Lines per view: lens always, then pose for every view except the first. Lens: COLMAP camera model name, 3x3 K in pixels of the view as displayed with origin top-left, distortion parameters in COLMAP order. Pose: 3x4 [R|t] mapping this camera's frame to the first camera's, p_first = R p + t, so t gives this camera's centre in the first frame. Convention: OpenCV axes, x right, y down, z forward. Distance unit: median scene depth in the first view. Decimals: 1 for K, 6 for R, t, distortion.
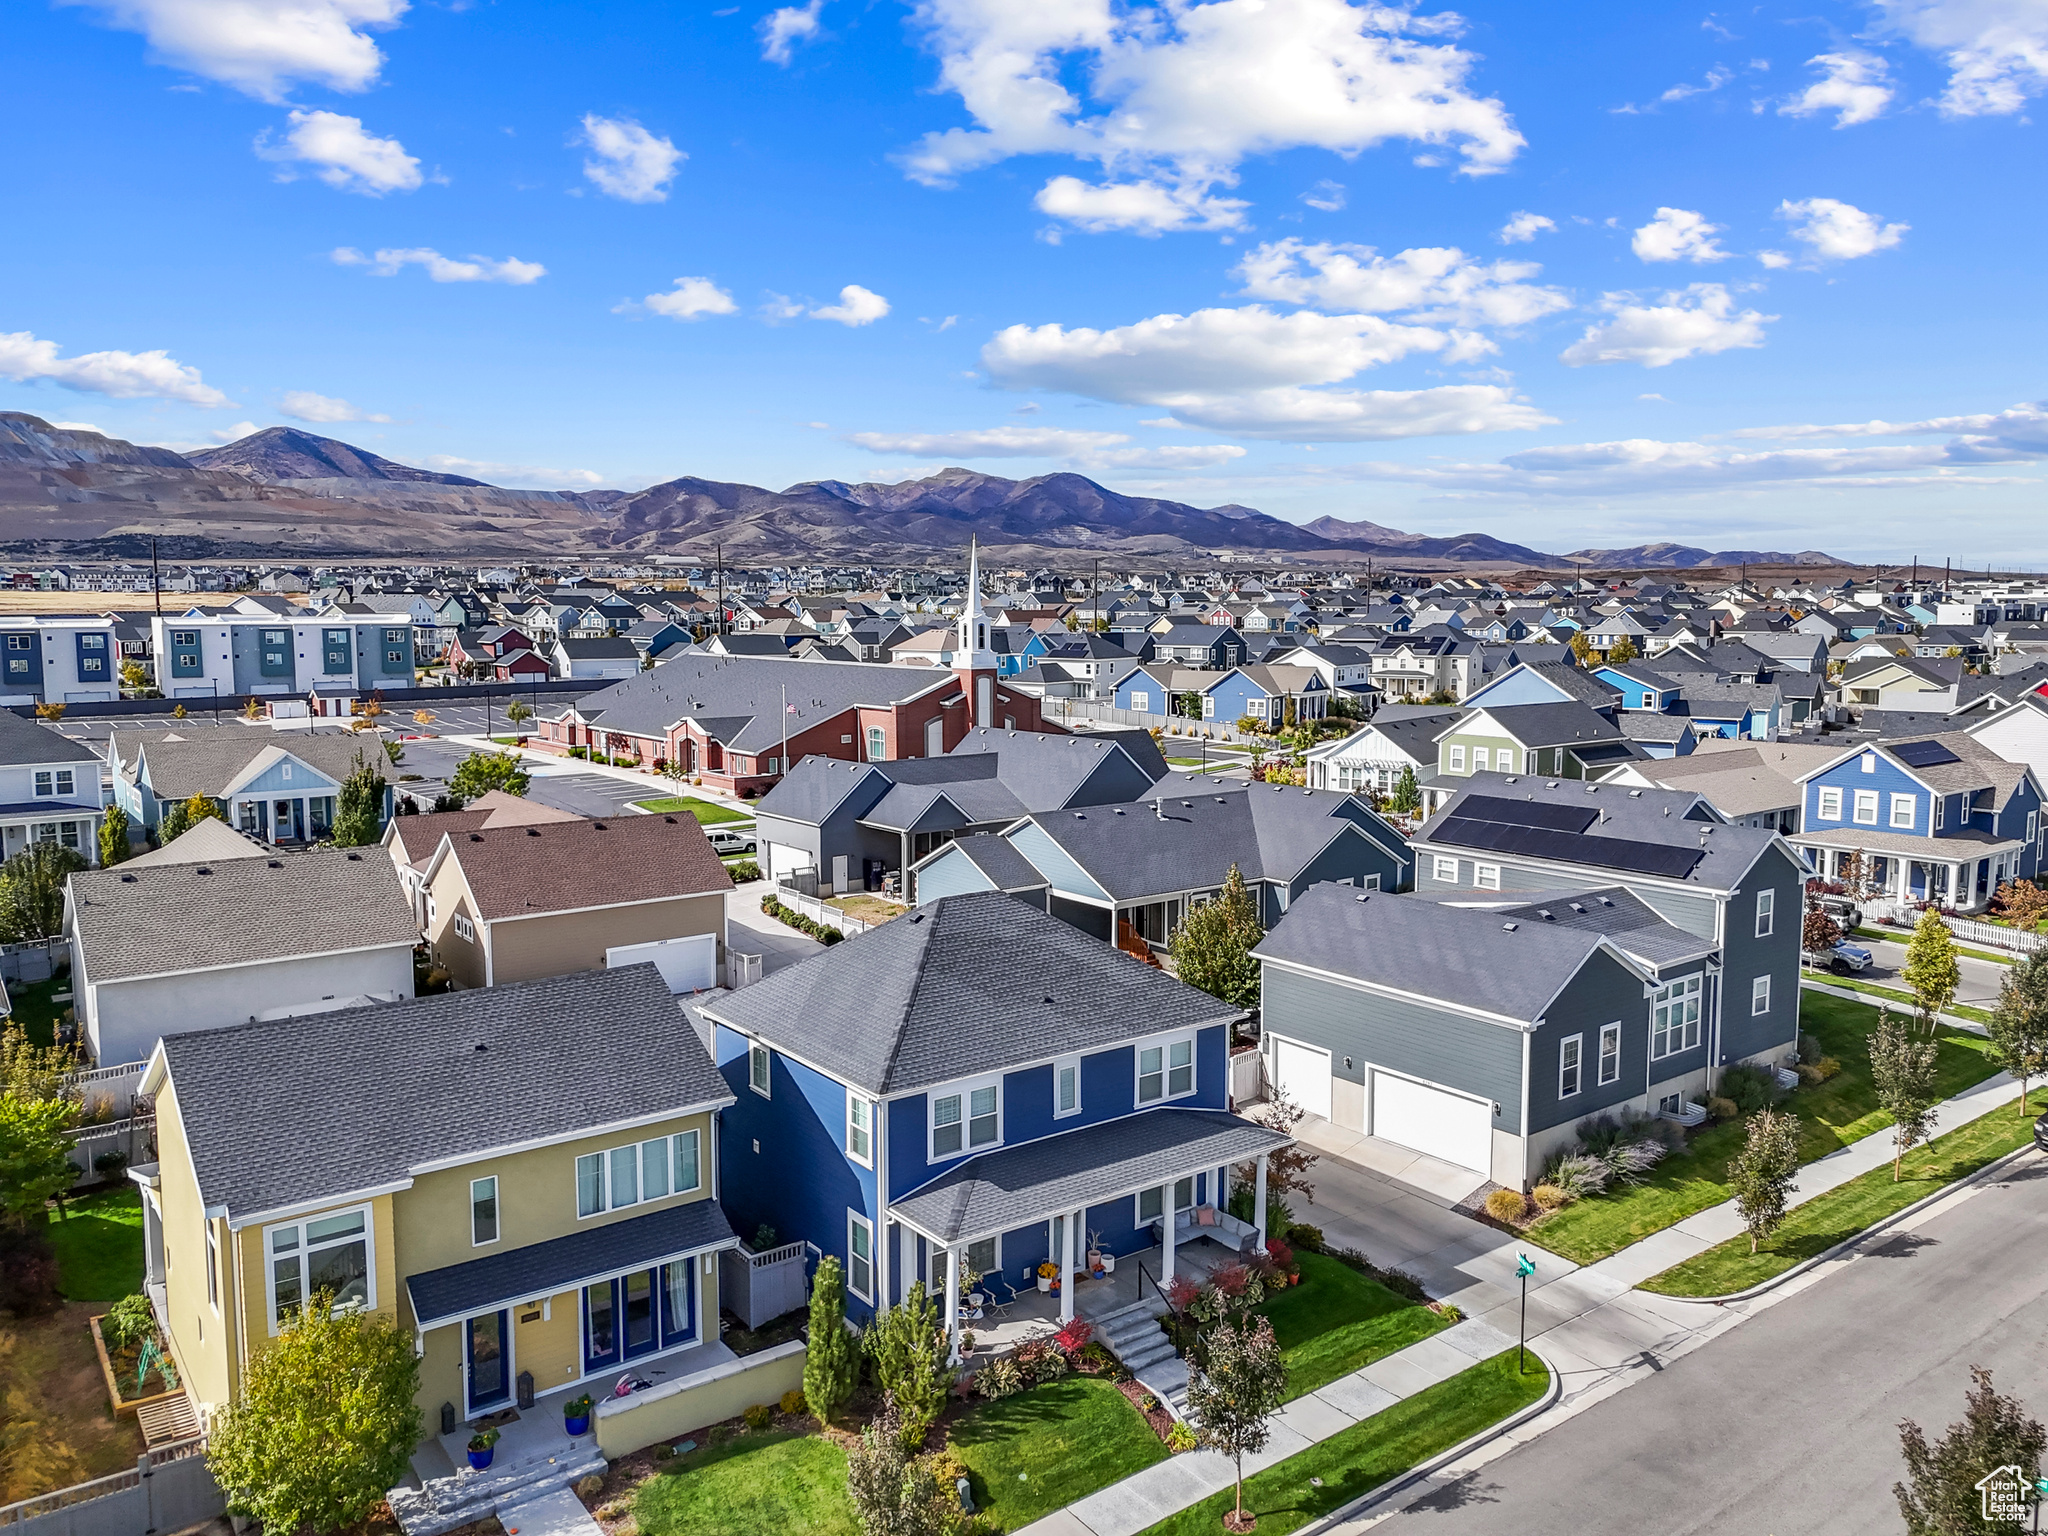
lens RADIAL K [[1505.0, 0, 1031.3], [0, 1505.0, 773.3], [0, 0, 1]] dist [0.080751, -0.081784]
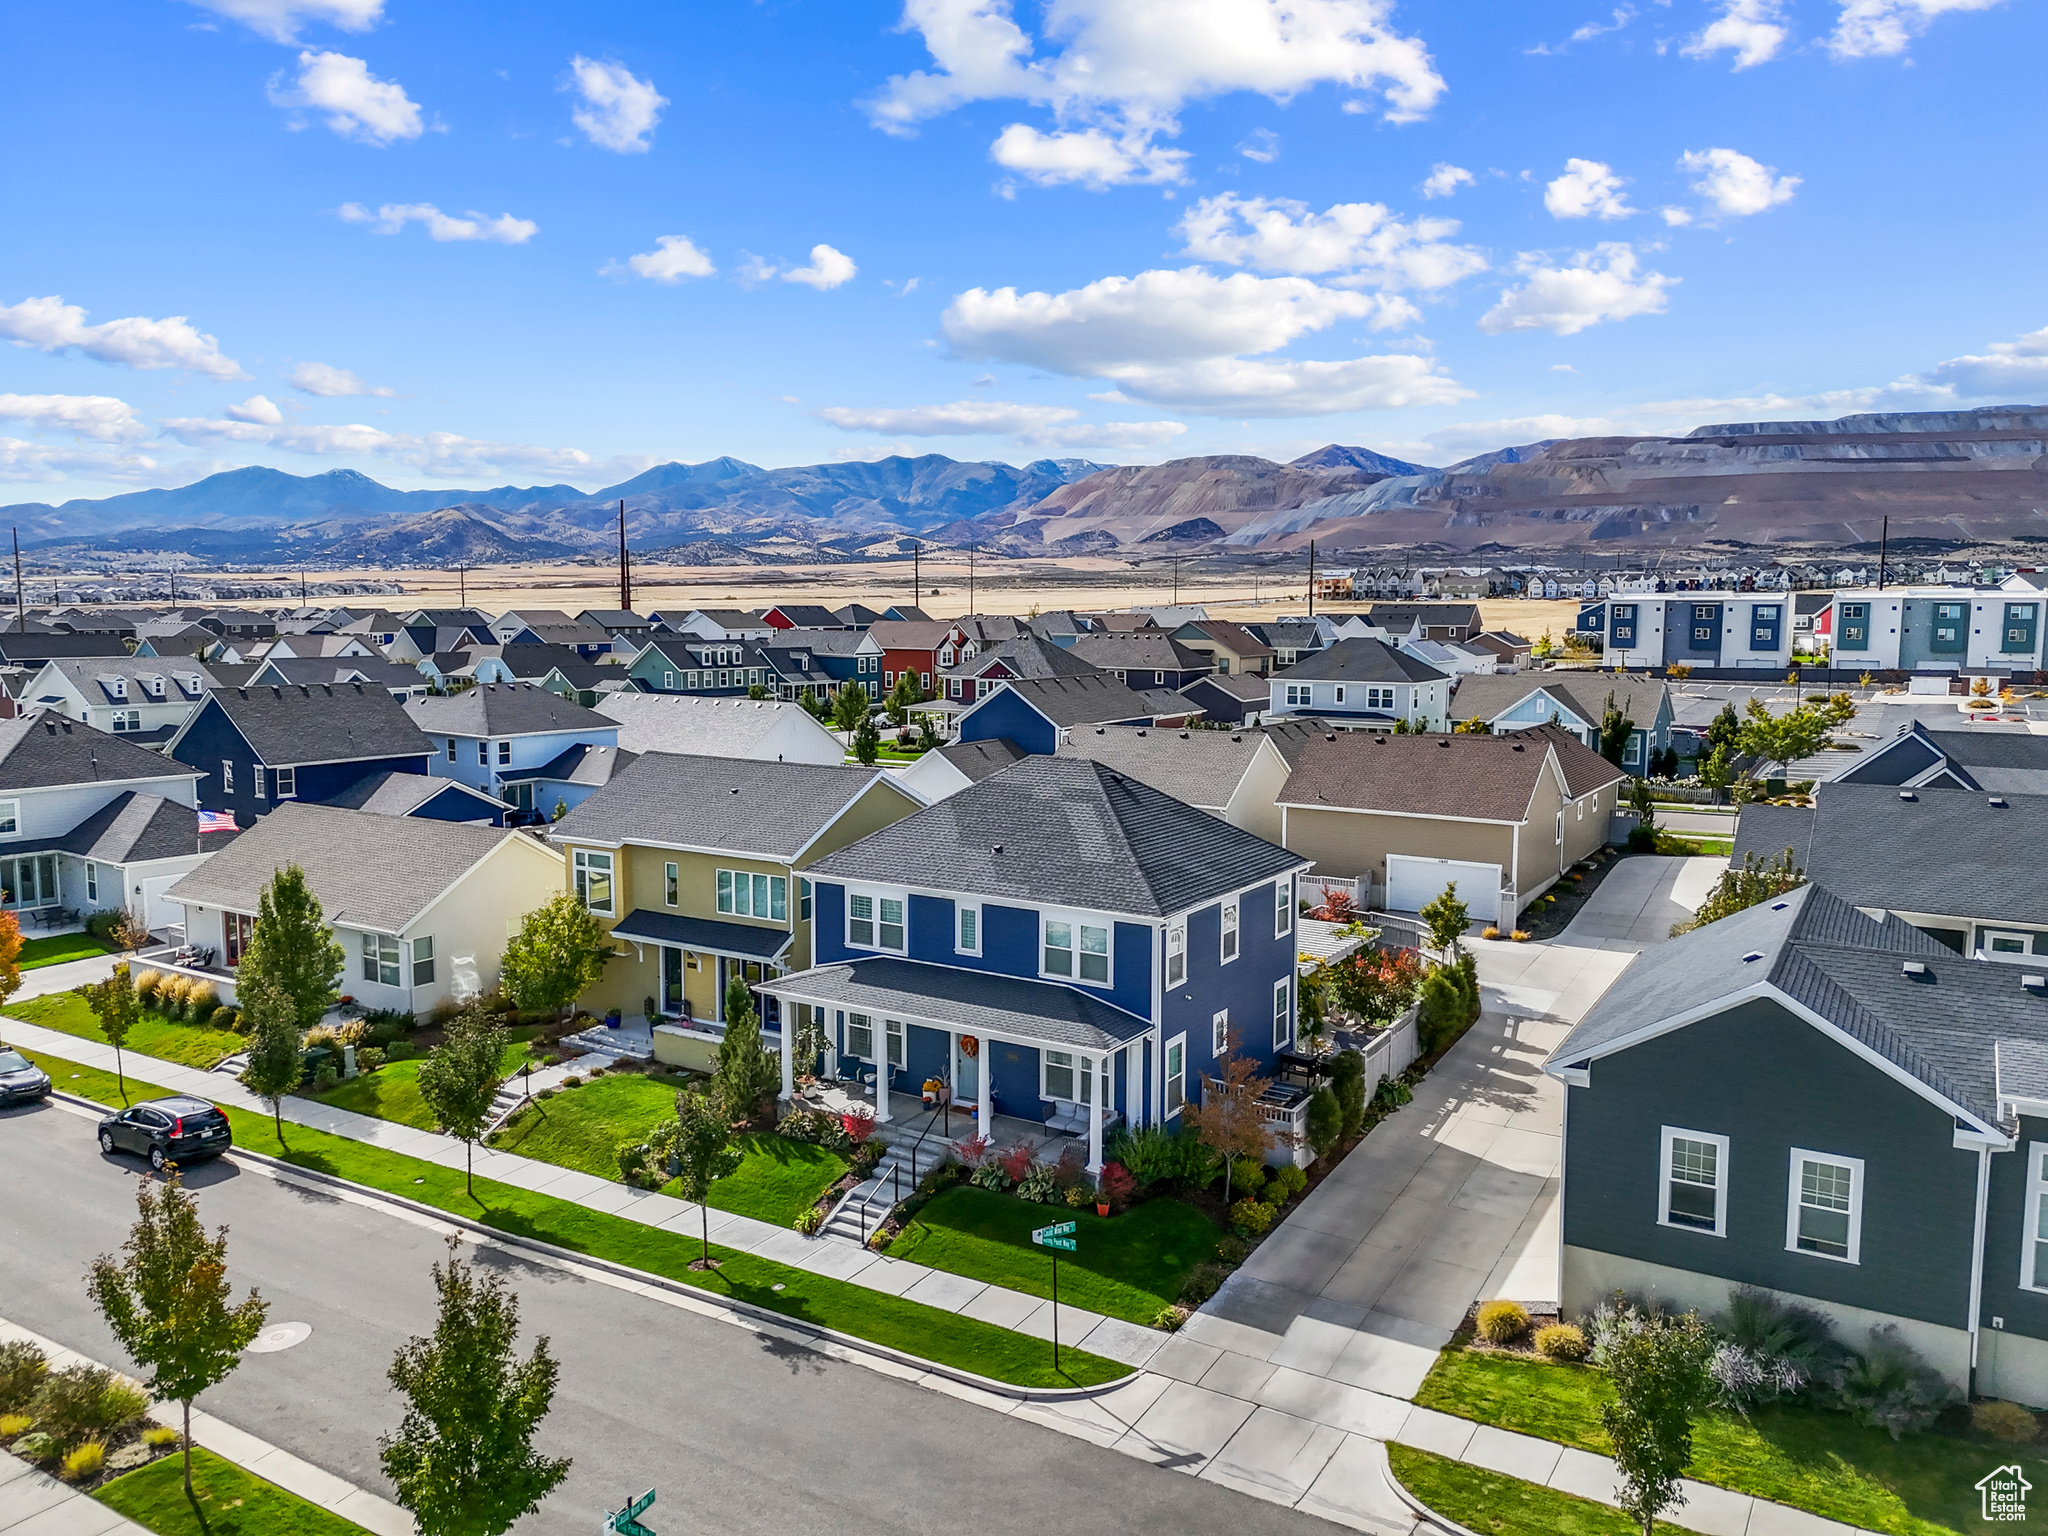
lens RADIAL K [[1505.0, 0, 1031.3], [0, 1505.0, 773.3], [0, 0, 1]] dist [0.080751, -0.081784]
pose [[0.366172, 0.110040, -0.924018, 1.018578], [-0.110638, 0.991088, 0.074183, 0.017767], [0.923947, 0.075067, 0.375083, 0.648141]]
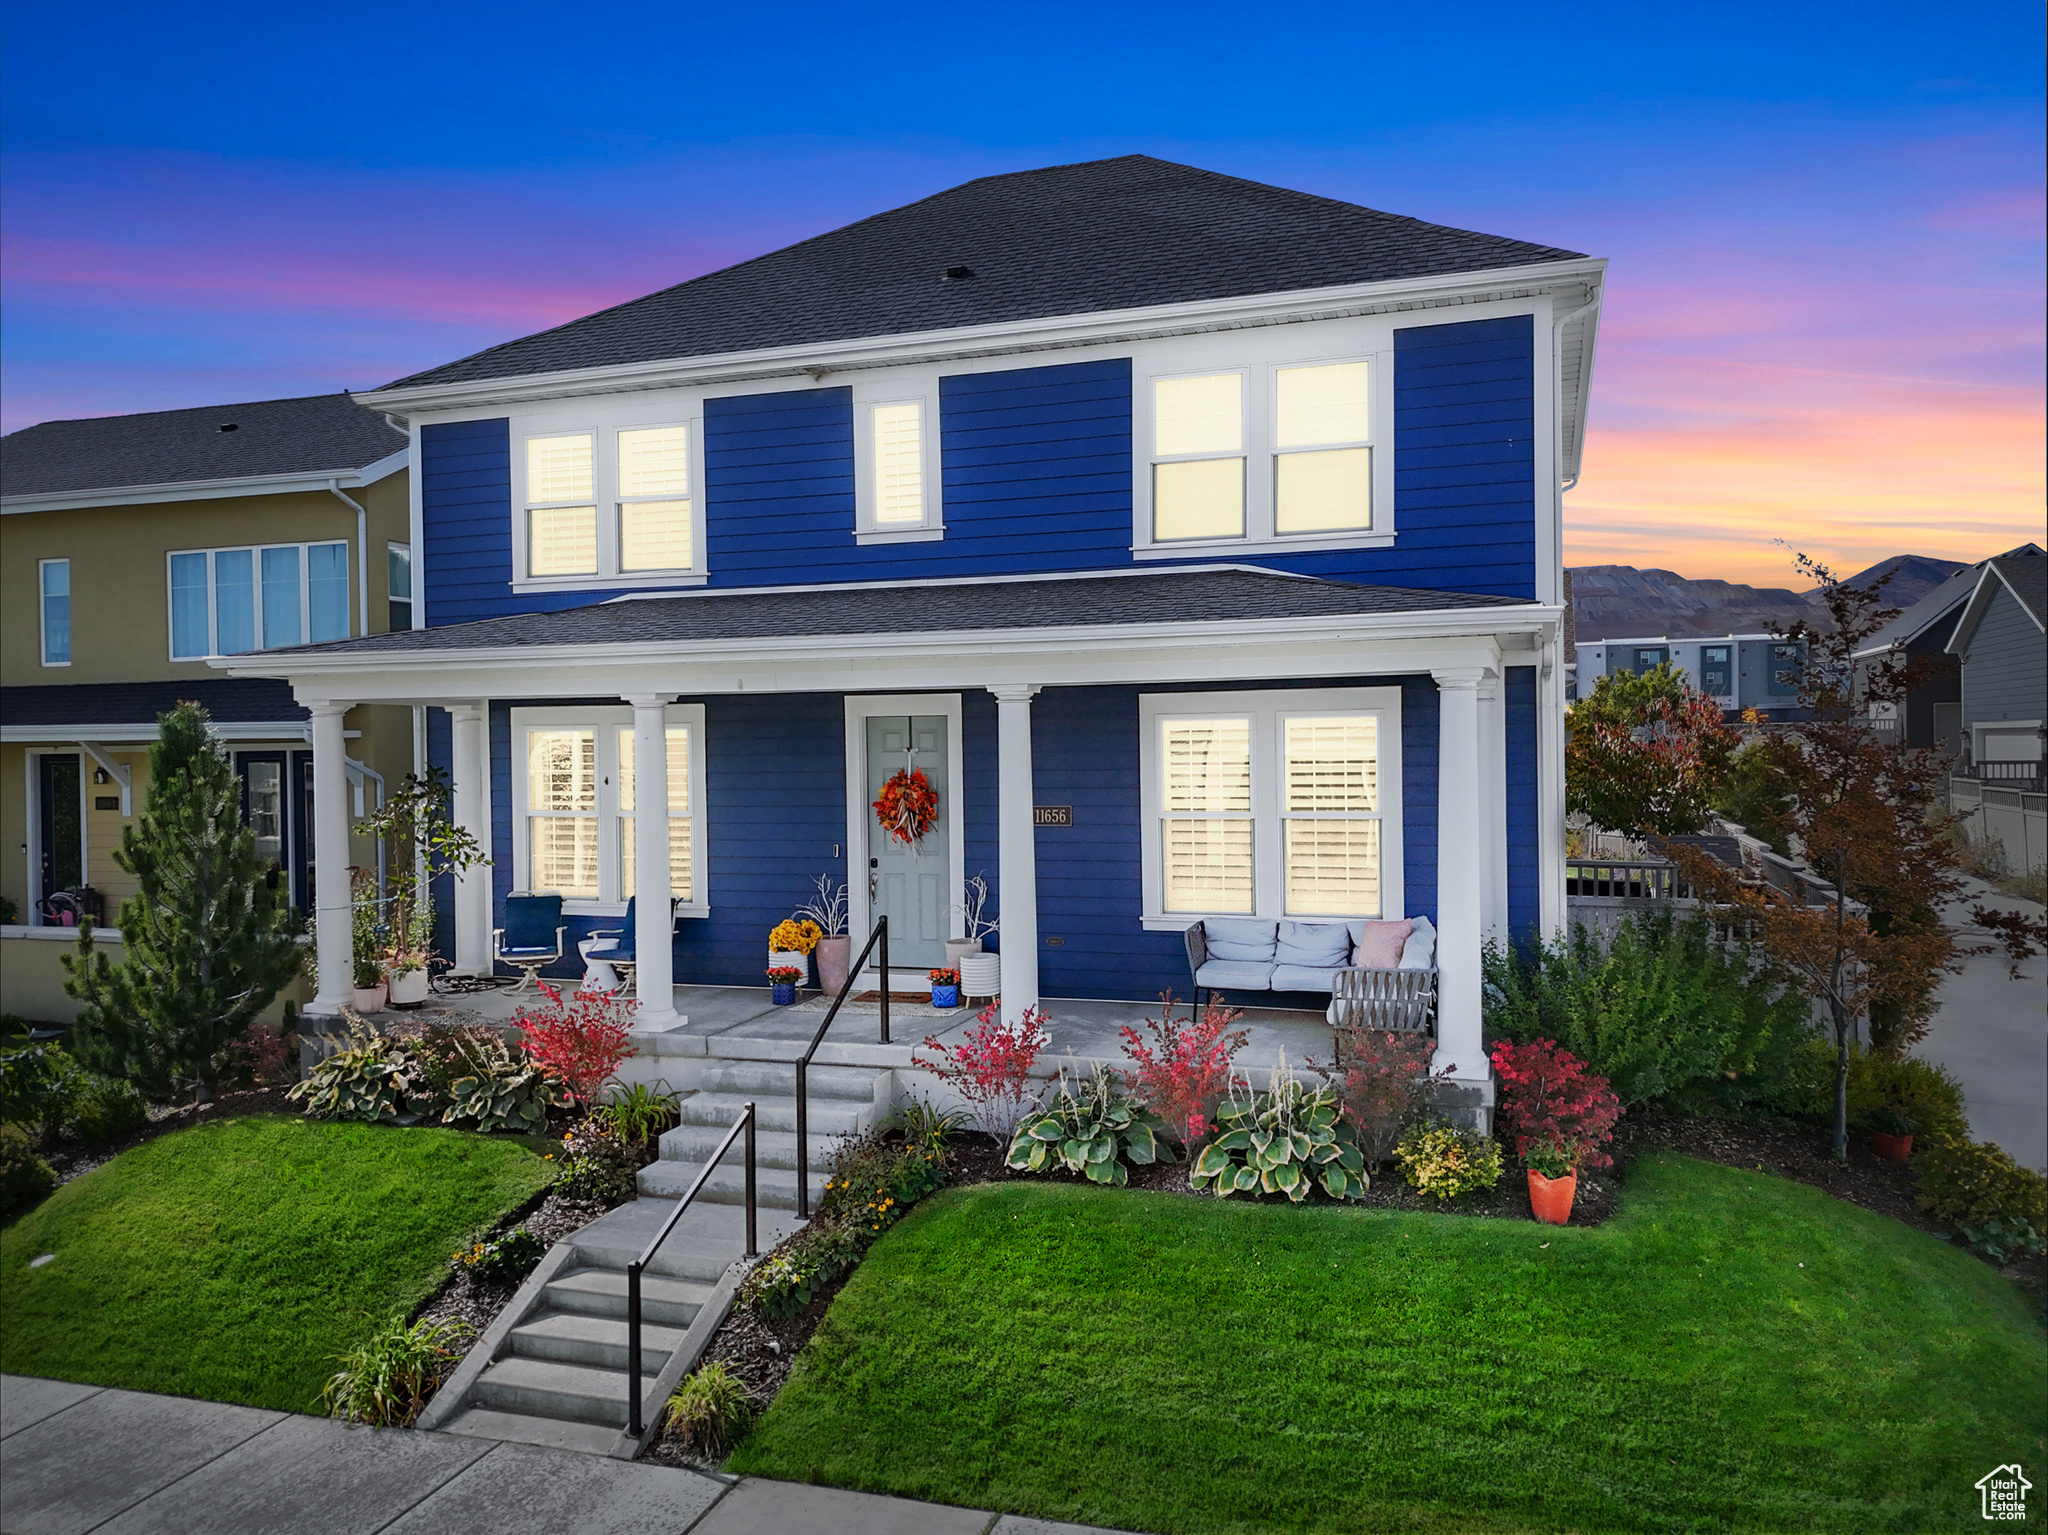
lens RADIAL K [[1505.0, 0, 1031.3], [0, 1505.0, 772.8], [0, 0, 1]] dist [0.080751, -0.081784]
pose [[0.568731, 0.009714, -0.822466, 0.347555], [-0.081565, 0.995668, -0.044643, 0.301996], [0.818469, 0.092474, 0.567060, 0.841143]]
